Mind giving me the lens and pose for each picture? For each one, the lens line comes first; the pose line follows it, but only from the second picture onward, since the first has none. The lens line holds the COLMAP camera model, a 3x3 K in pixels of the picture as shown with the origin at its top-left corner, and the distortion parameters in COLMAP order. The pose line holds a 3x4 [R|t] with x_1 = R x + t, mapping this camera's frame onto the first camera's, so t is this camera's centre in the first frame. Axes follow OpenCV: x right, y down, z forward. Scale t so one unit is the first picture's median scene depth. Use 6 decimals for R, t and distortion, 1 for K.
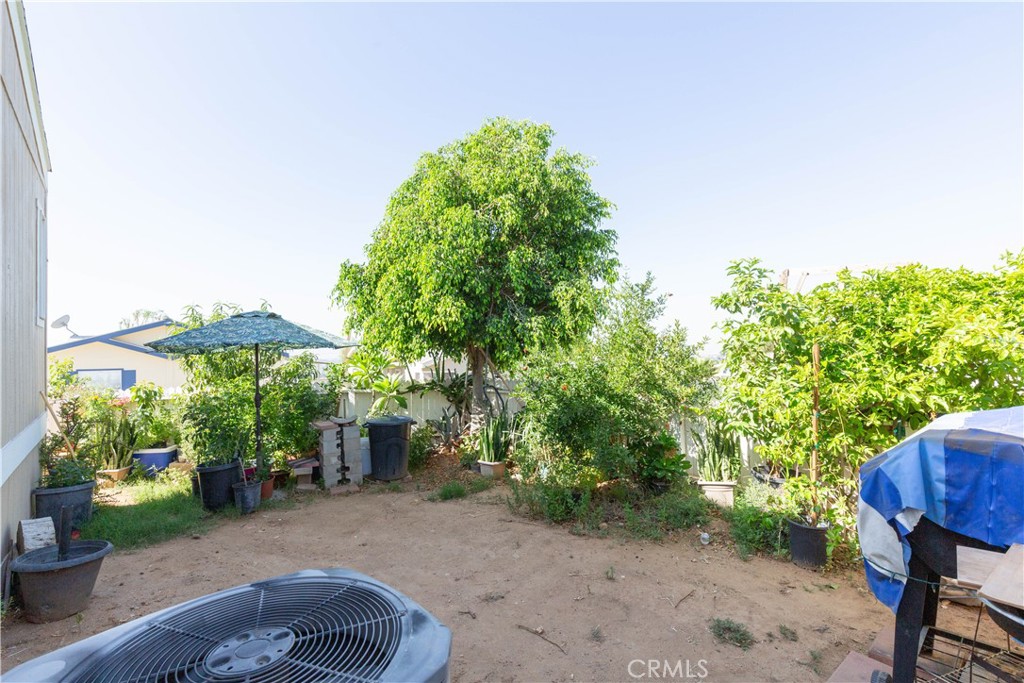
lens RADIAL K [[484.9, 0, 521.2], [0, 484.9, 346.6], [0, 0, 1]] dist [-0.022032, 0.006245]
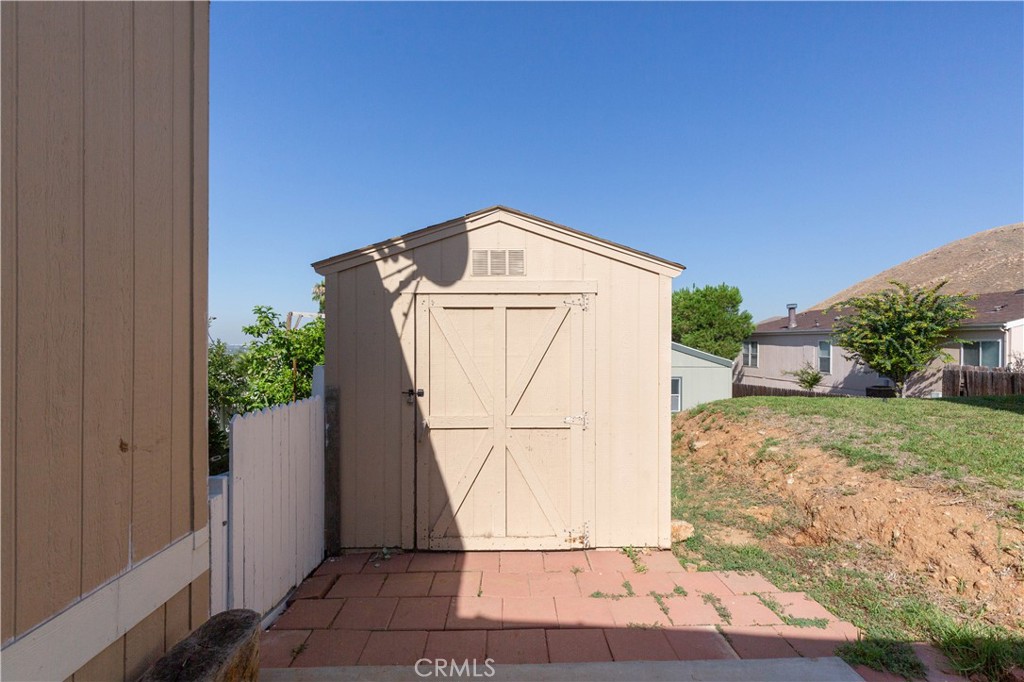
lens RADIAL K [[484.9, 0, 516.2], [0, 484.9, 337.0], [0, 0, 1]] dist [-0.022032, 0.006245]
pose [[0.654795, 0.020829, 0.755520, -0.218168], [-0.016346, 0.999777, -0.013397, -0.063857], [-0.755630, -0.003577, 0.654989, -0.731642]]
